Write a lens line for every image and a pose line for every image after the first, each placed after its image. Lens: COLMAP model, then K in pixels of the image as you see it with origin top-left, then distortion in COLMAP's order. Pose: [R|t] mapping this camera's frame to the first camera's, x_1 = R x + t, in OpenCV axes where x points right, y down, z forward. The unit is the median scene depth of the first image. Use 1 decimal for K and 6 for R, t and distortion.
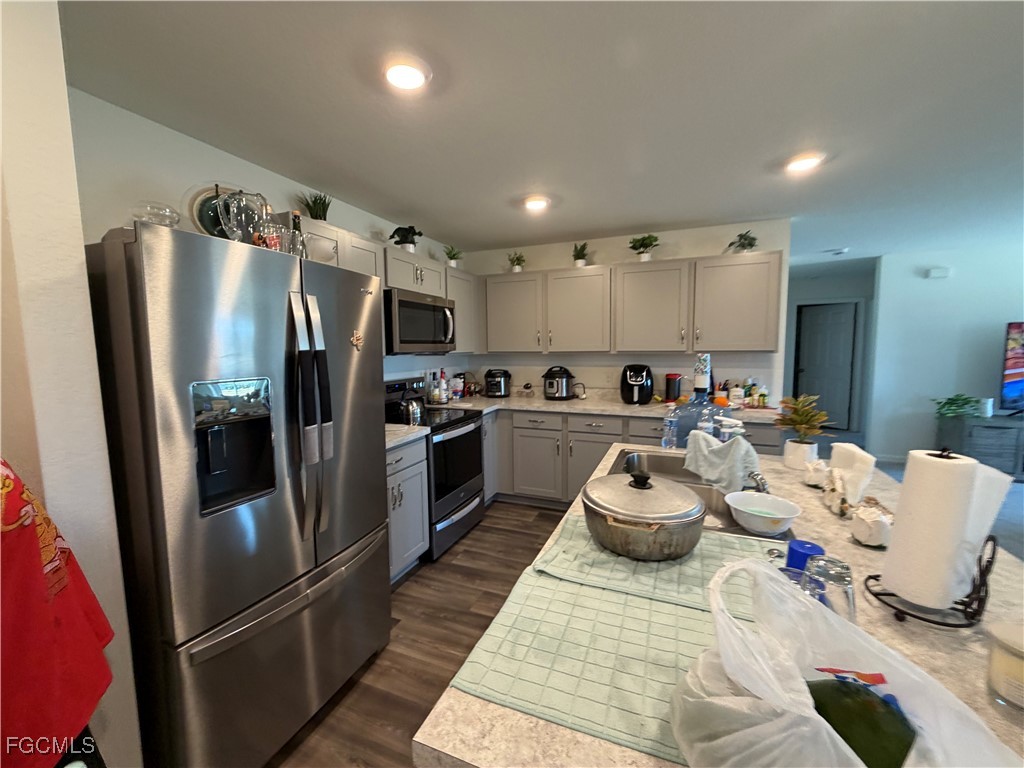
lens RADIAL K [[410.5, 0, 512.0], [0, 410.5, 384.0], [0, 0, 1]] dist [0.007610, 0.000067]
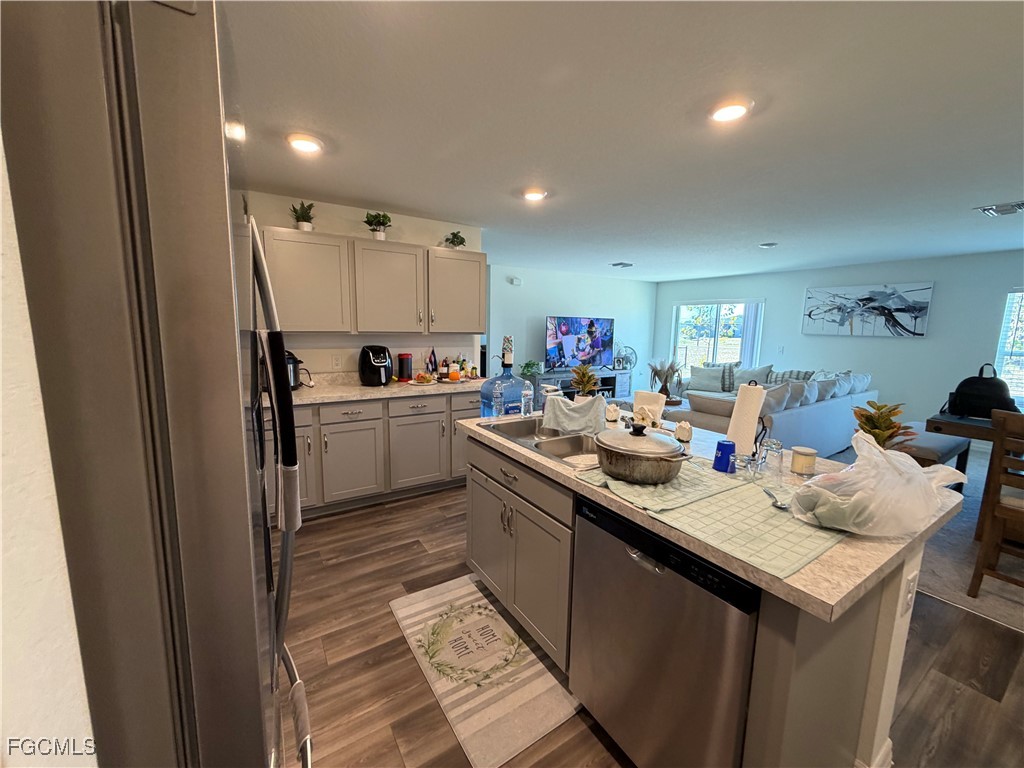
lens RADIAL K [[410.5, 0, 512.0], [0, 410.5, 384.0], [0, 0, 1]] dist [0.007610, 0.000067]
pose [[0.576482, -0.095889, 0.811464, -0.327278], [0.055336, 0.995392, 0.078311, -0.015708], [-0.815234, -0.000241, 0.579131, 0.176449]]
